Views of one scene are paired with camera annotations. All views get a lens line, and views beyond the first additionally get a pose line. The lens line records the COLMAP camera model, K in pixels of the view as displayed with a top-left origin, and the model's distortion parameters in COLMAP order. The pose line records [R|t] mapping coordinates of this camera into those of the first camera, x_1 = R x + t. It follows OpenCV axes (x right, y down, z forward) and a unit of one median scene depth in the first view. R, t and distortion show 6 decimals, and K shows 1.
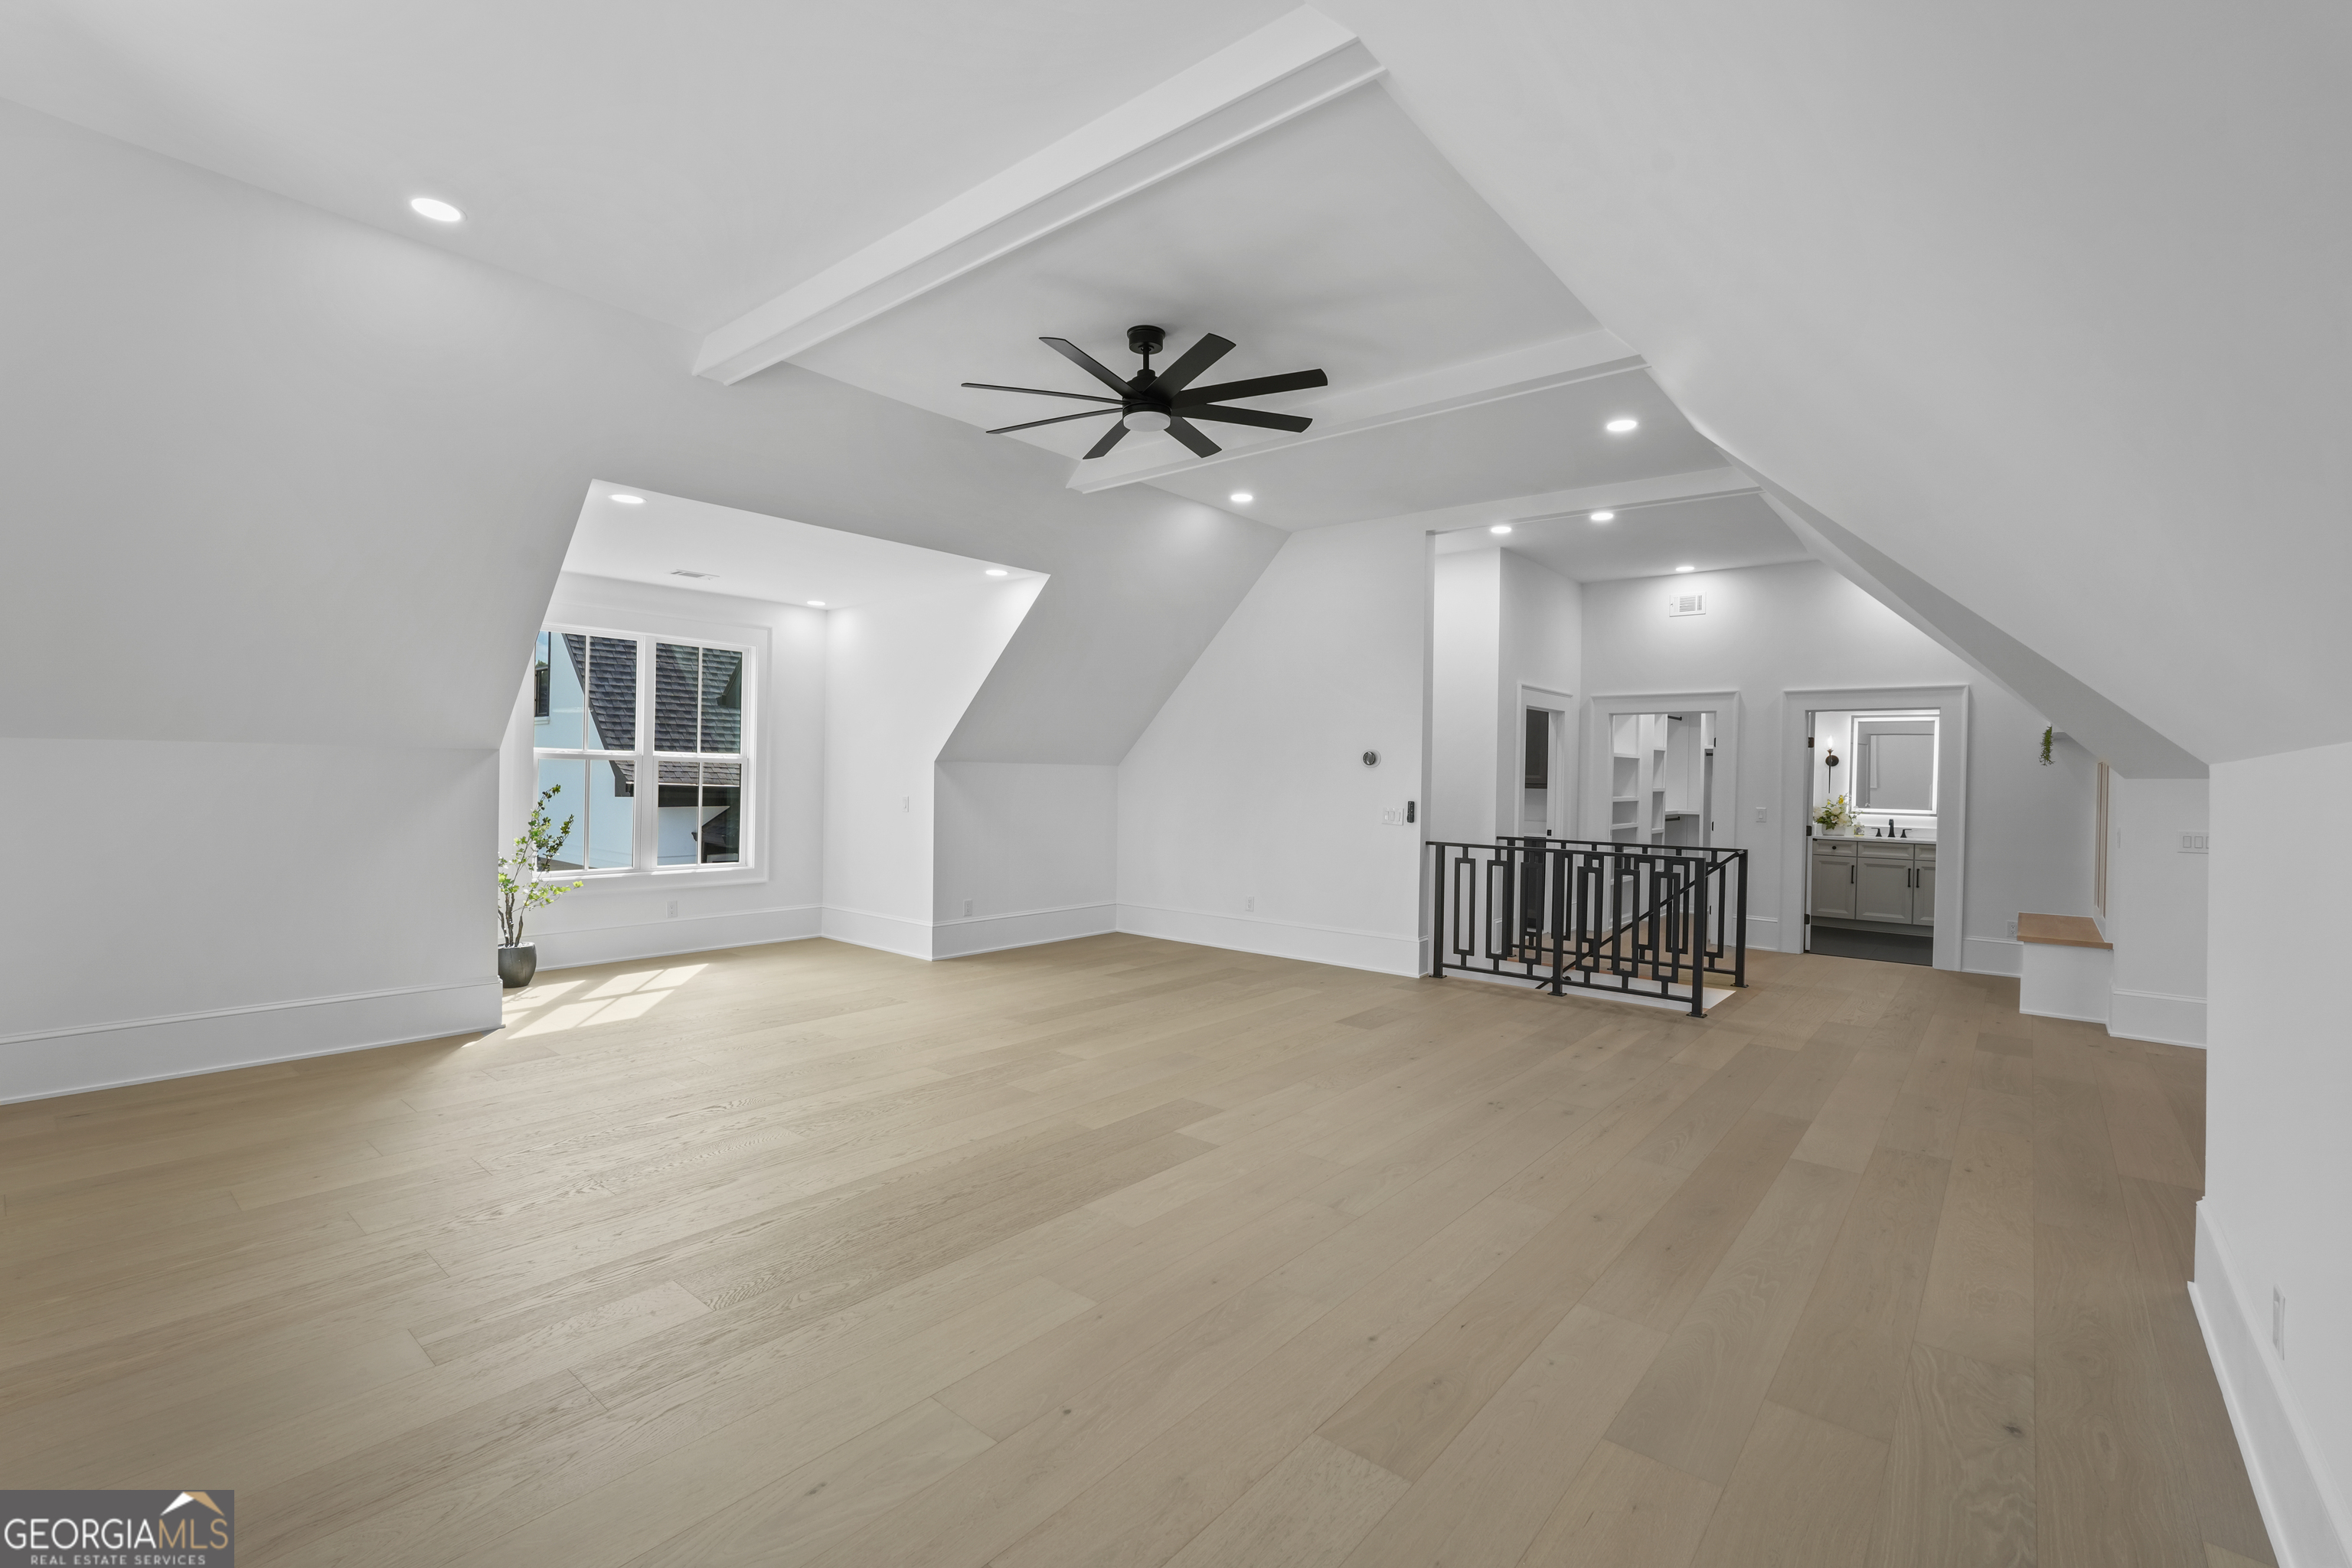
lens RADIAL K [[1025.3, 0, 1185.3], [0, 1025.3, 784.3], [0, 0, 1]] dist [-0.000604, 0.000052]
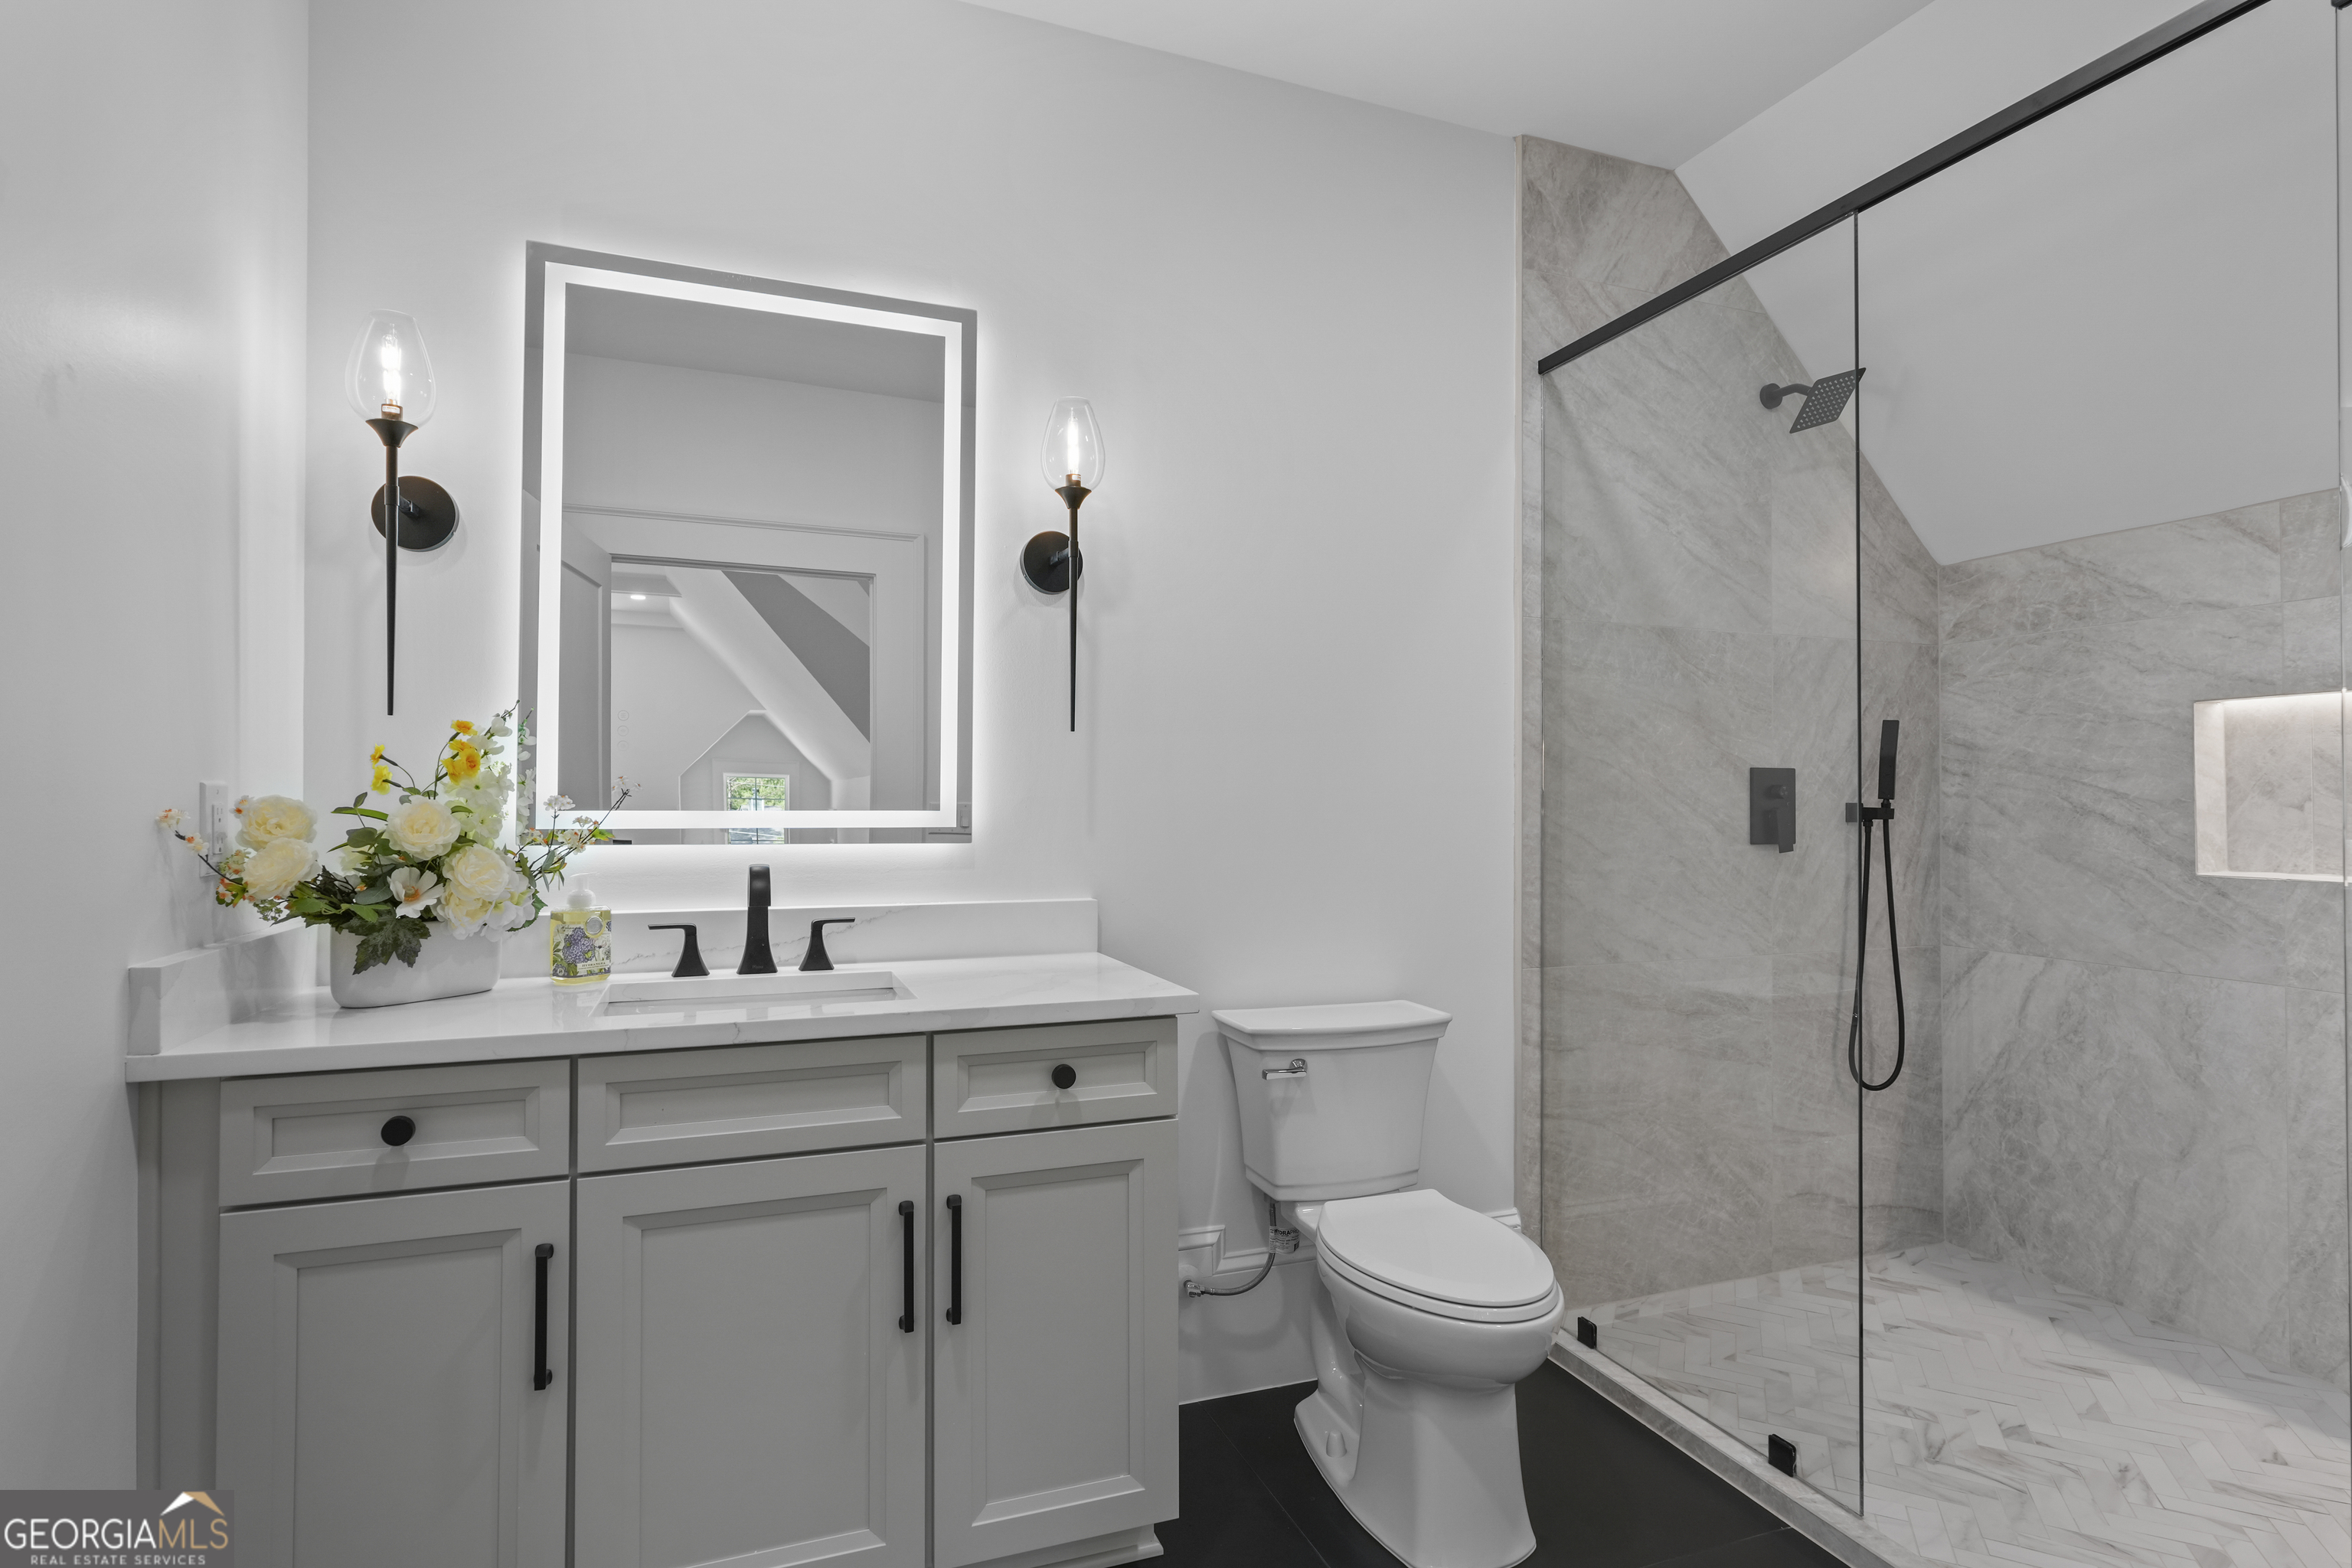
lens RADIAL K [[1171.3, 0, 1183.7], [0, 1171.3, 784.5], [0, 0, 1]] dist [-0.000095, -0.000001]
pose [[0.478462, -0.010498, 0.878046, 0.552986], [0.009451, 0.999932, 0.006806, 0.019754], [-0.878057, 0.005042, 0.478529, 0.846472]]
